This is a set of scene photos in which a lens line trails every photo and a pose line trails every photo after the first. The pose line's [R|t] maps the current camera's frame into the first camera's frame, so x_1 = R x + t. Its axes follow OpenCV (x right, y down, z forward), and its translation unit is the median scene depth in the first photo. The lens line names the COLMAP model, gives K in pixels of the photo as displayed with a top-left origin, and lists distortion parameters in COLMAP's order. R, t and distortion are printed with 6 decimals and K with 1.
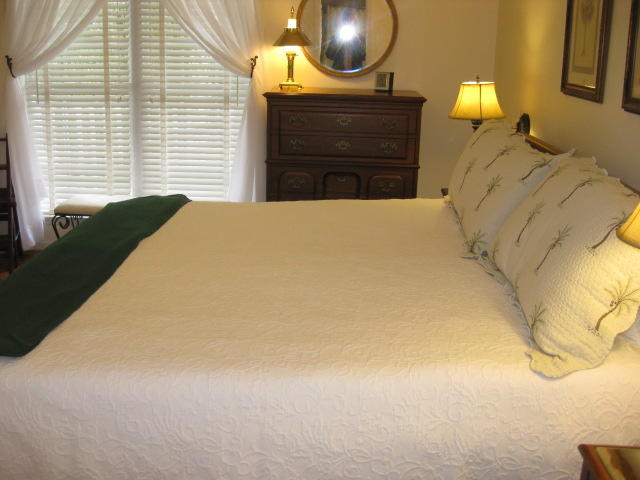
lens RADIAL K [[703.3, 0, 320.0], [0, 703.3, 240.0], [0, 0, 1]] dist [-0.167513, 0.106682]
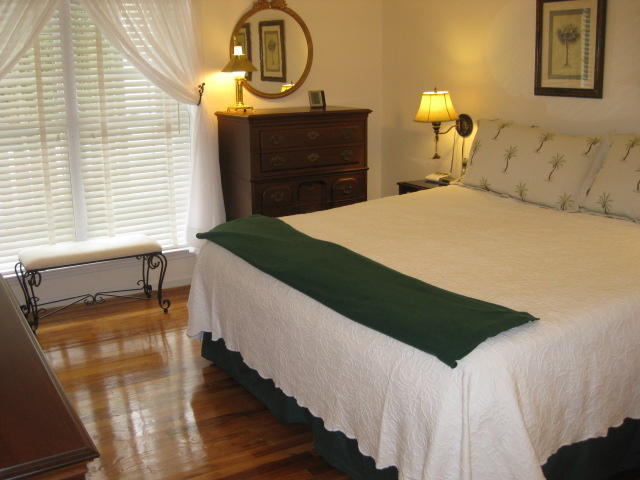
lens RADIAL K [[703.3, 0, 320.0], [0, 703.3, 240.0], [0, 0, 1]] dist [-0.167513, 0.106682]
pose [[0.825751, -0.170875, 0.537529, -0.540977], [0.188977, 0.981740, 0.021779, -0.025455], [-0.531436, 0.083597, 0.842964, 0.056889]]
